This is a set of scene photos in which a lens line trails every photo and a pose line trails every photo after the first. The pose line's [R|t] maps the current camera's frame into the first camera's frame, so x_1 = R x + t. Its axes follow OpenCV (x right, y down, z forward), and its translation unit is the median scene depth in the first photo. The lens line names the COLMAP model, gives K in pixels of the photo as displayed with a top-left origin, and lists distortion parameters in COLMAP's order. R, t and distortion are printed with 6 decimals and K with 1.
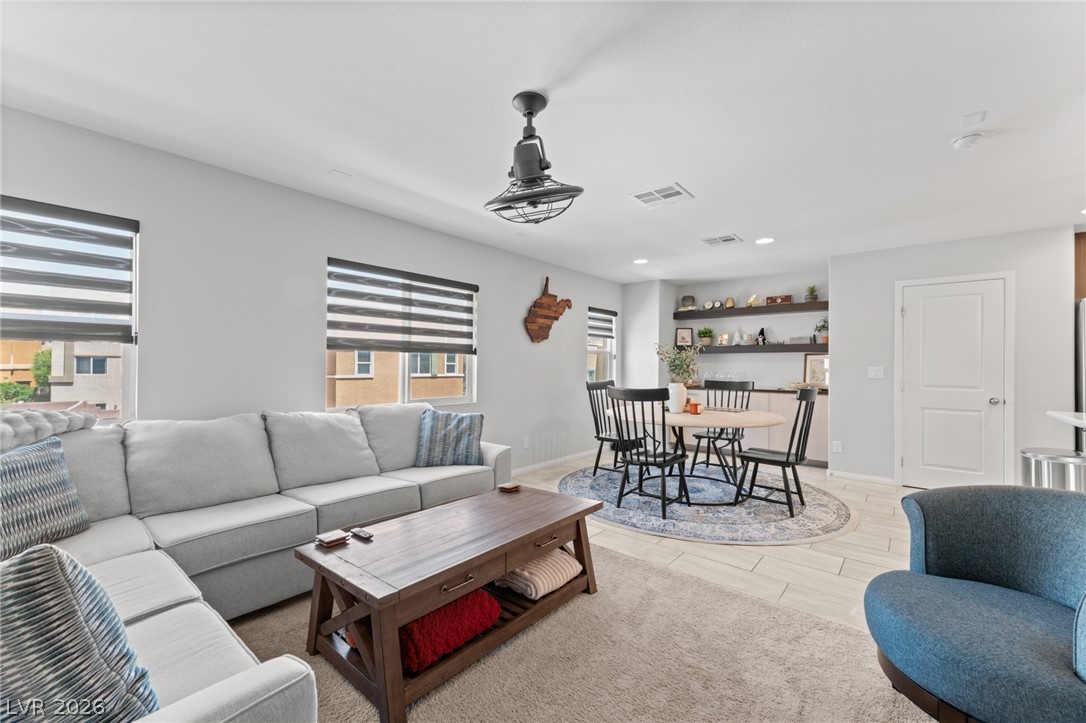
lens RADIAL K [[440.0, 0, 545.8], [0, 440.0, 359.7], [0, 0, 1]] dist [-0.000917, -0.000087]
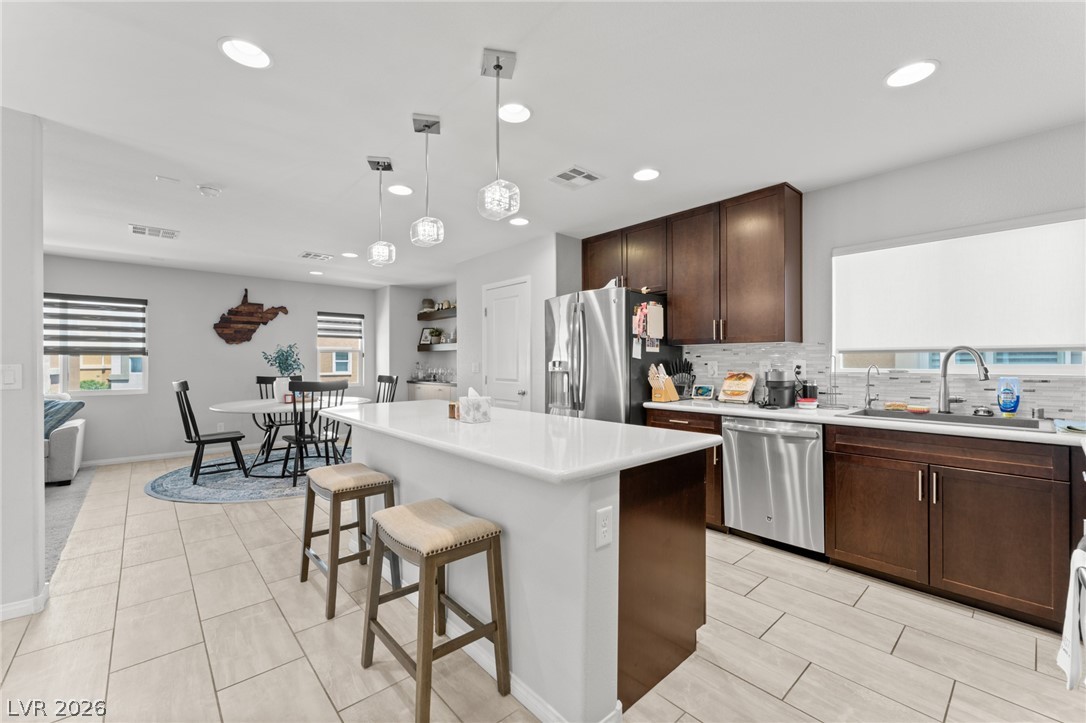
lens RADIAL K [[440.0, 0, 540.9], [0, 440.0, 361.5], [0, 0, 1]] dist [-0.000917, -0.000087]
pose [[0.990486, -0.009496, -0.137285, 0.948893], [0.011353, 0.999854, 0.012755, 0.001968], [0.137143, -0.014193, 0.990450, -0.072163]]
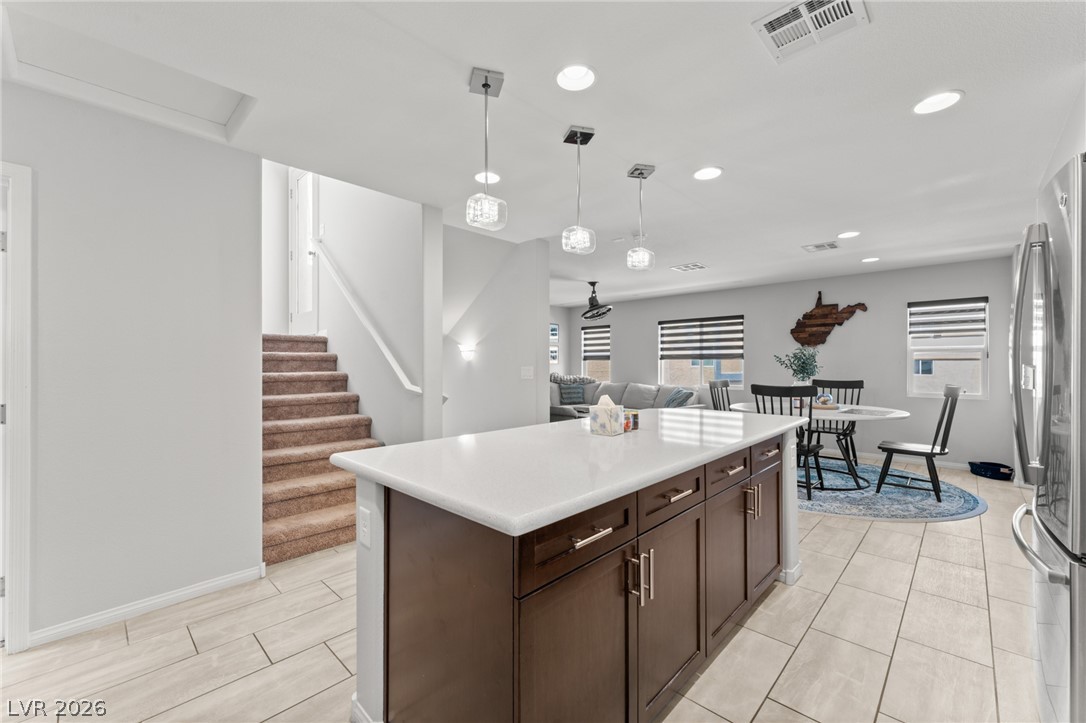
lens RADIAL K [[440.0, 0, 540.7], [0, 440.0, 364.6], [0, 0, 1]] dist [-0.000917, -0.000087]
pose [[-0.069400, -0.006967, -0.997565, 1.224149], [0.013749, 0.999874, -0.007940, 0.007874], [0.997494, -0.014266, -0.069295, 0.329357]]
